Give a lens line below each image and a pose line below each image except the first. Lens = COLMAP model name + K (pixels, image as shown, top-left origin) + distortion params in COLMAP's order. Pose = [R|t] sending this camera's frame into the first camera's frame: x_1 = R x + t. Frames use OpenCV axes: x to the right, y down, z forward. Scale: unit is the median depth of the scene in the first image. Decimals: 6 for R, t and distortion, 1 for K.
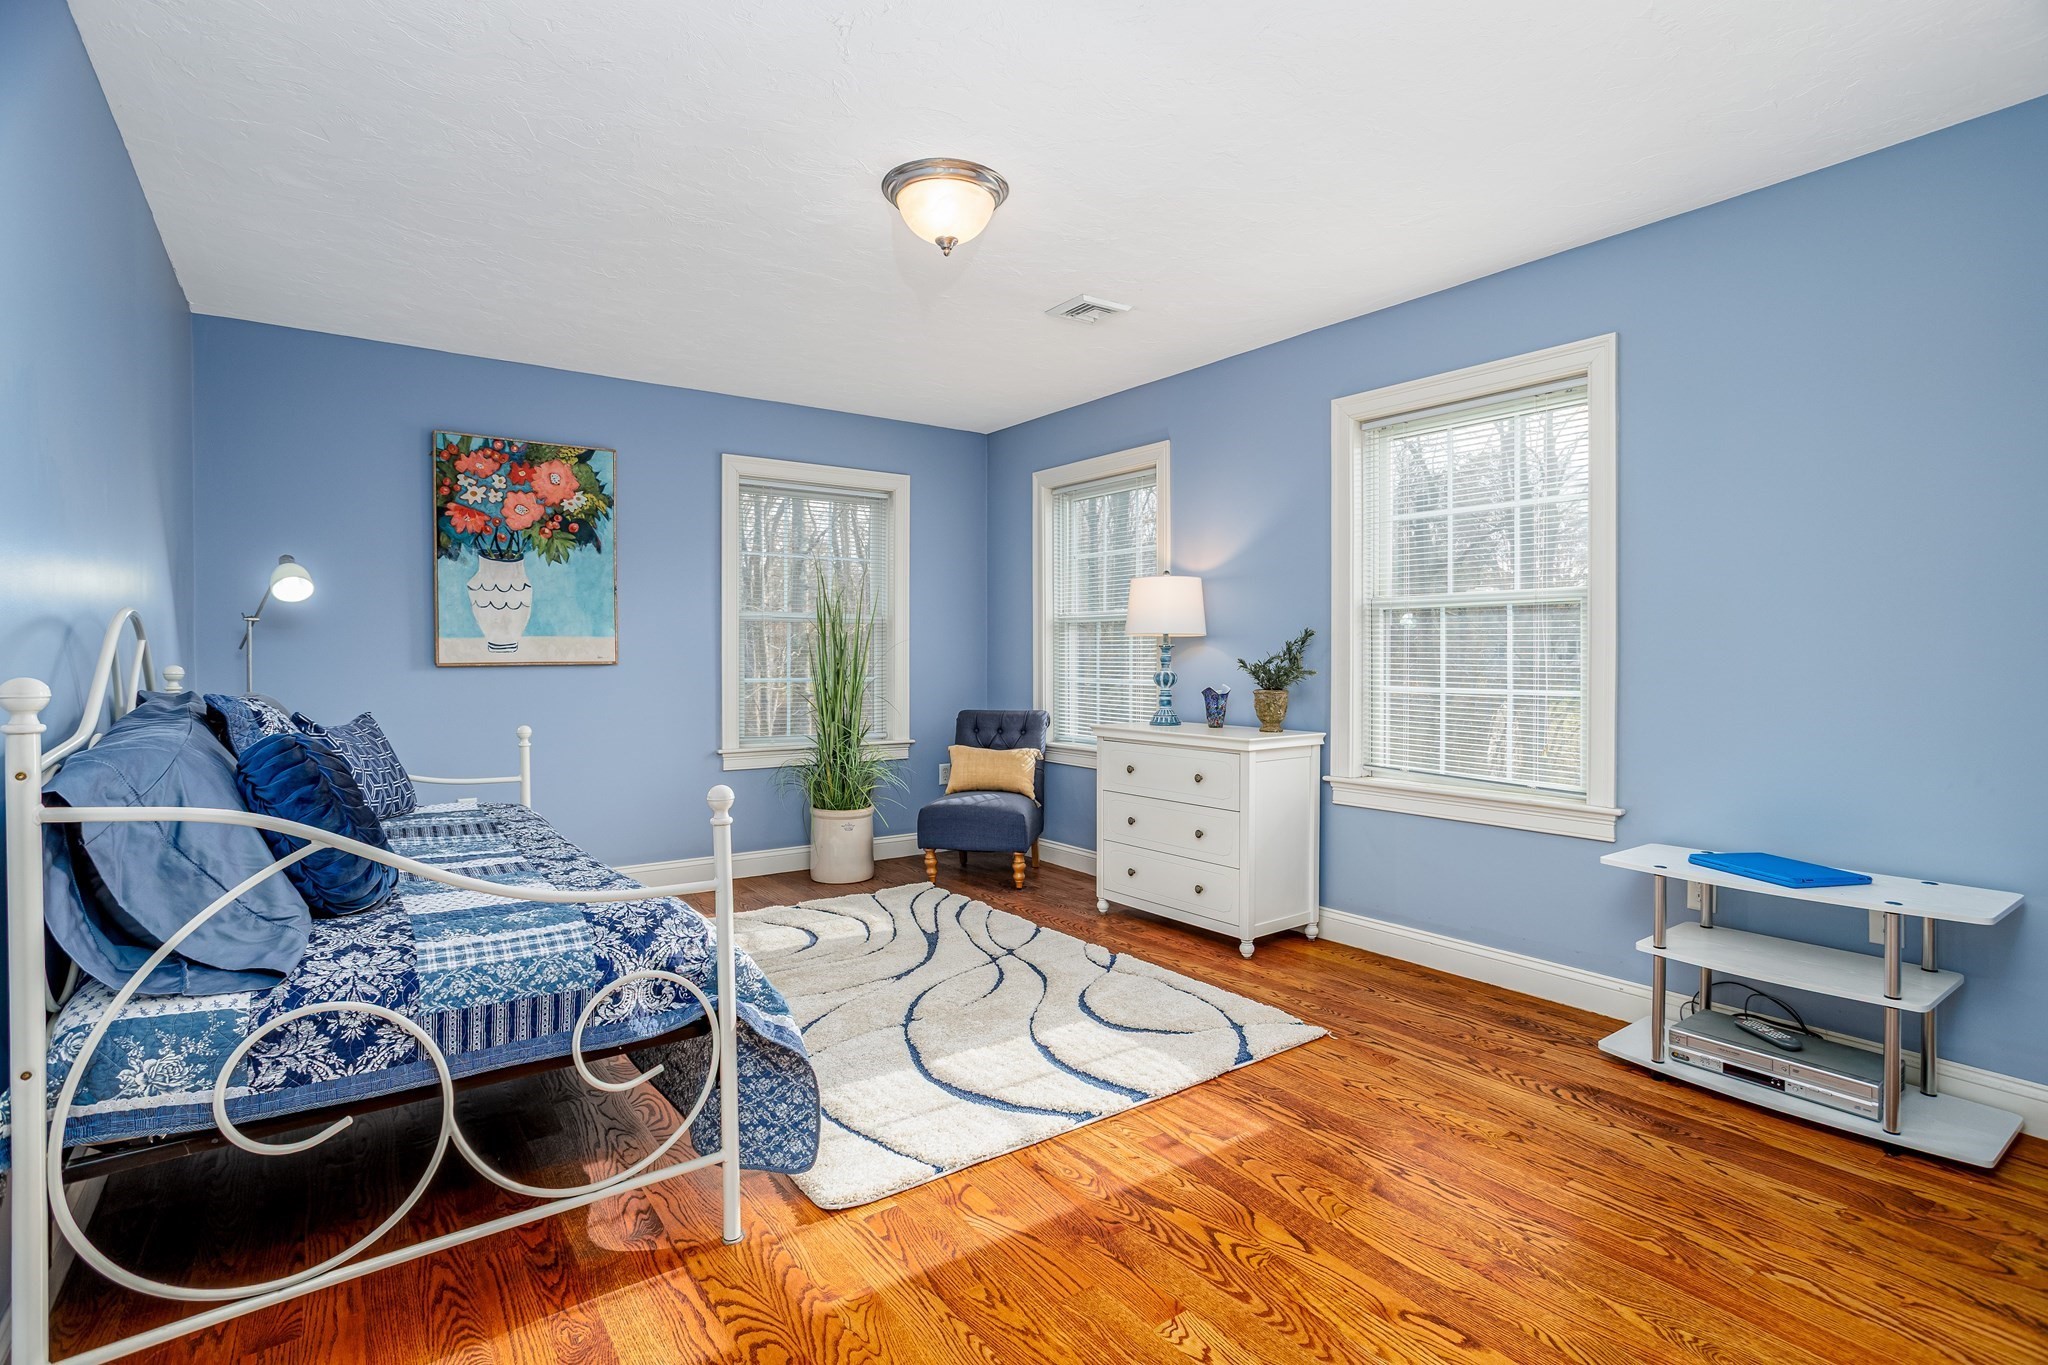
lens RADIAL K [[994.0, 0, 1036.3], [0, 994.0, 672.9], [0, 0, 1]] dist [-0.022897, 0.002221]
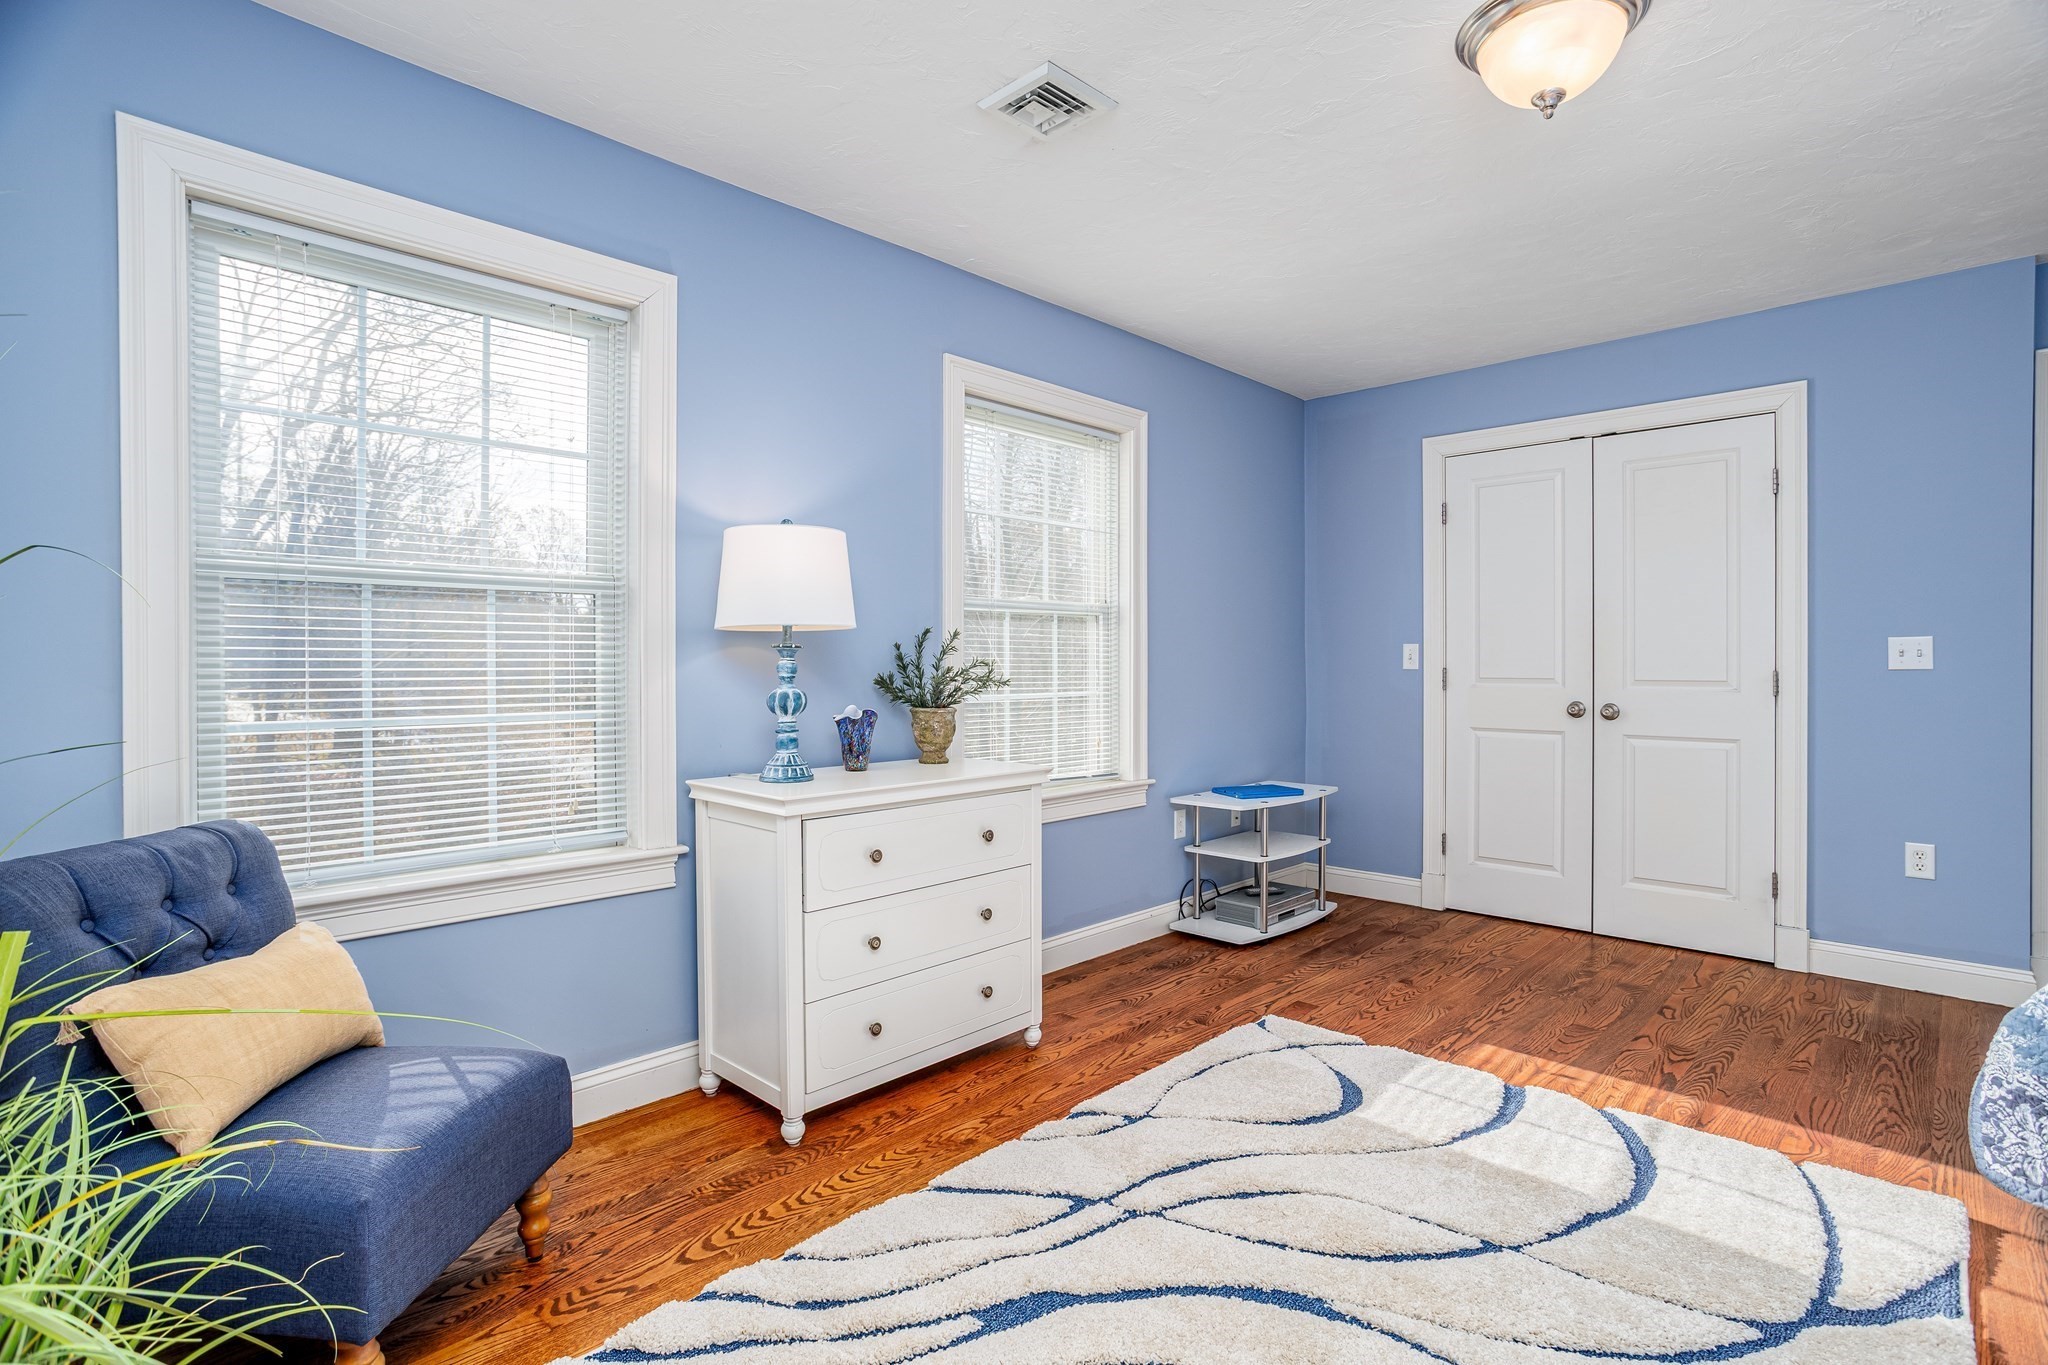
lens RADIAL K [[994.0, 0, 1041.4], [0, 994.0, 676.7], [0, 0, 1]] dist [-0.022897, 0.002221]
pose [[-0.176030, -0.018197, 0.984217, -0.474168], [0.016503, 0.999634, 0.021433, -0.019041], [-0.984247, 0.020015, -0.175665, 0.956657]]
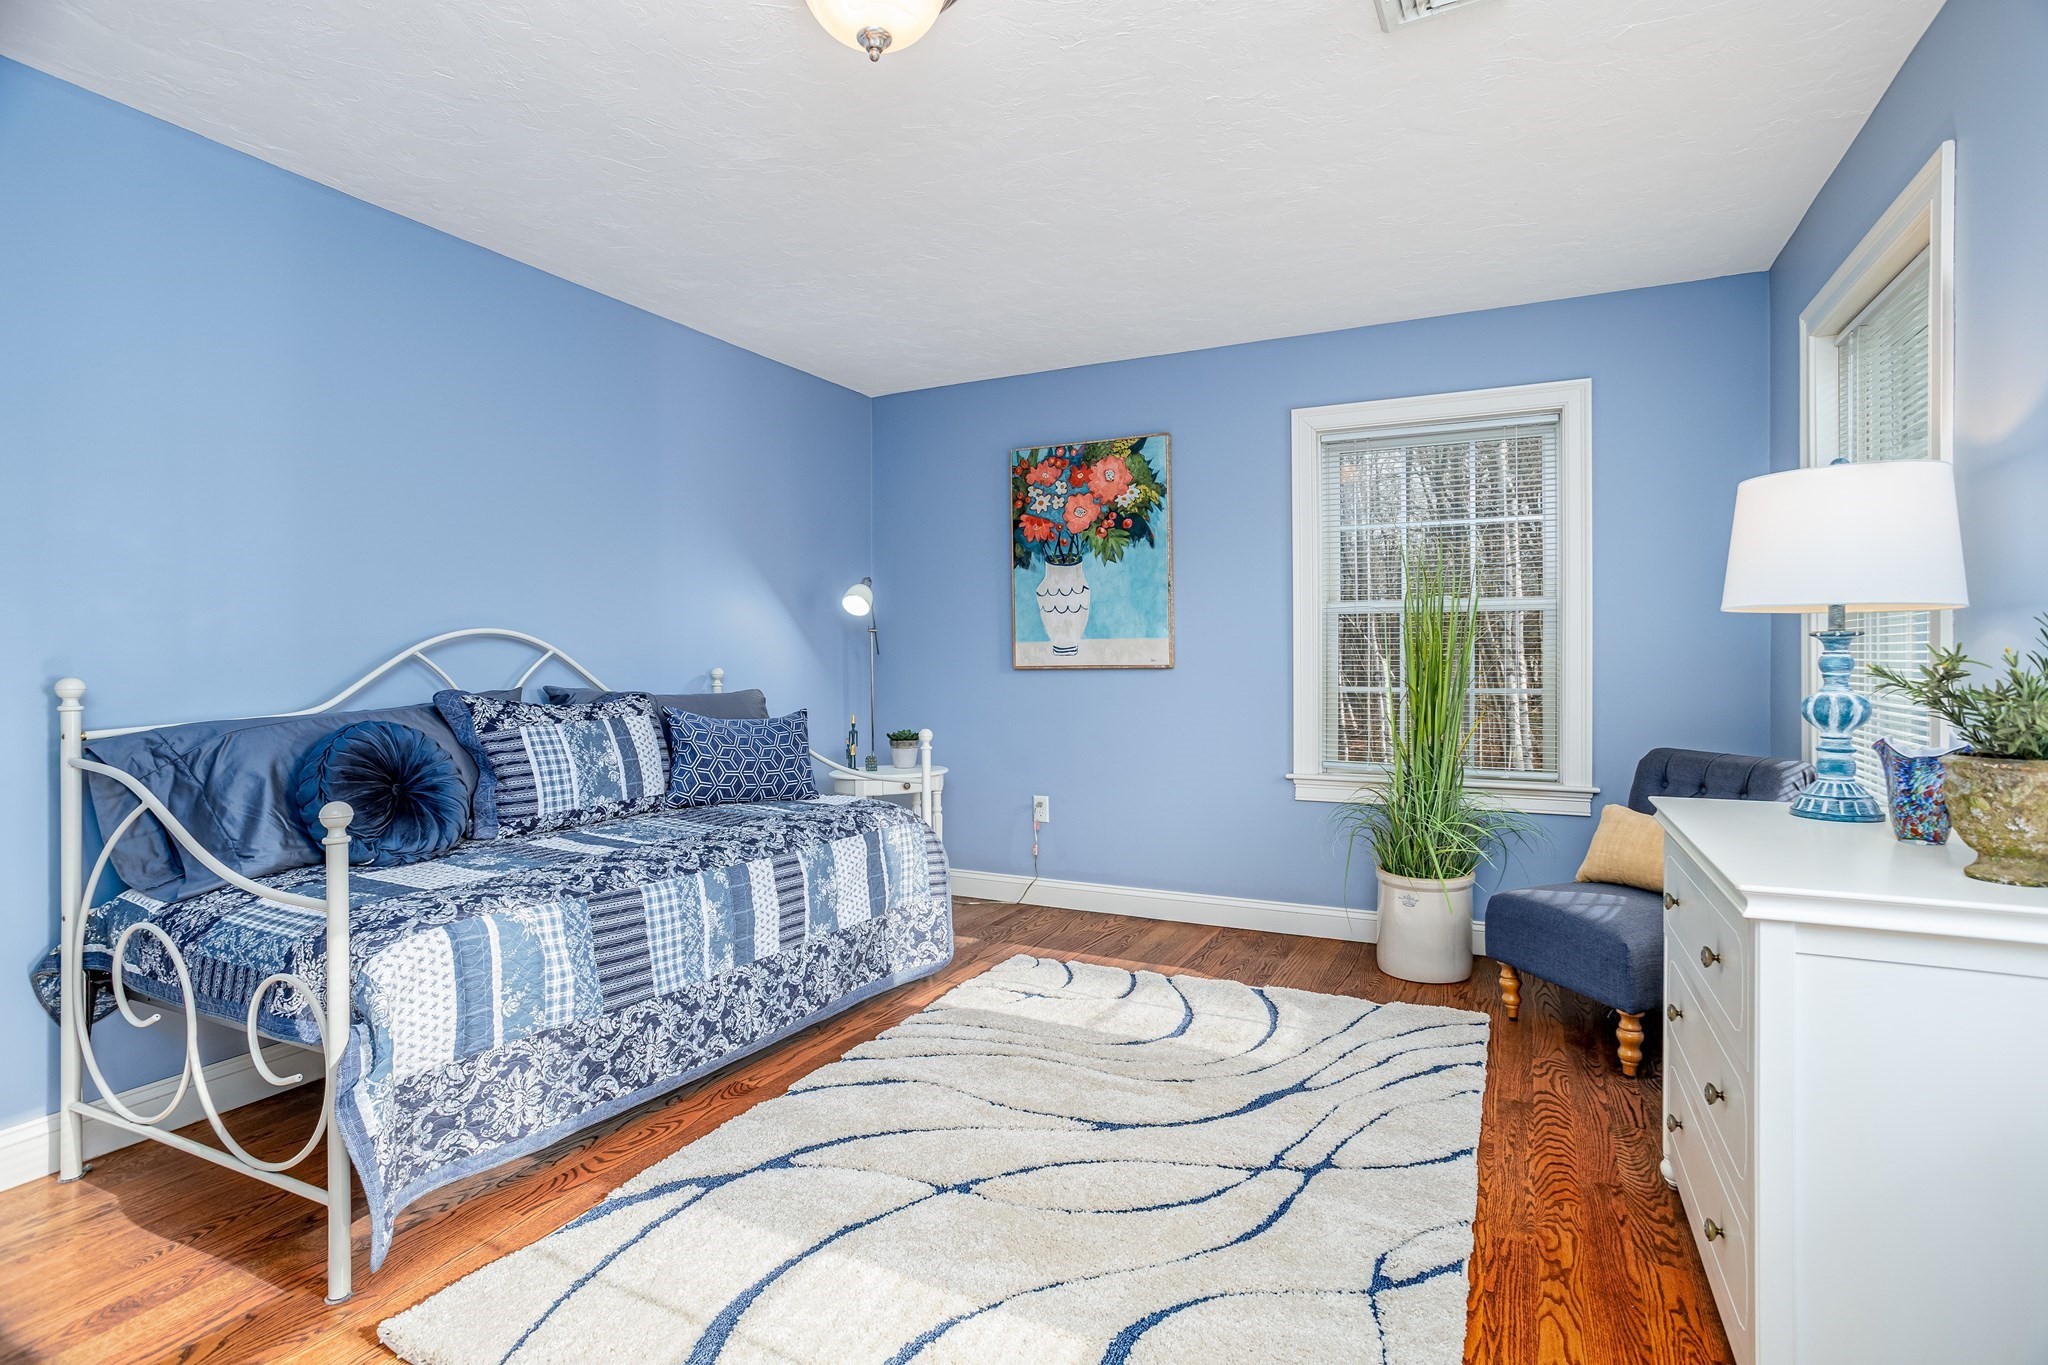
lens RADIAL K [[994.0, 0, 1029.4], [0, 994.0, 661.0], [0, 0, 1]] dist [-0.022897, 0.002221]
pose [[0.470607, -0.000226, -0.882343, 0.344394], [-0.012314, 0.999901, -0.006824, -0.007720], [0.882257, 0.014077, 0.470557, 0.492954]]
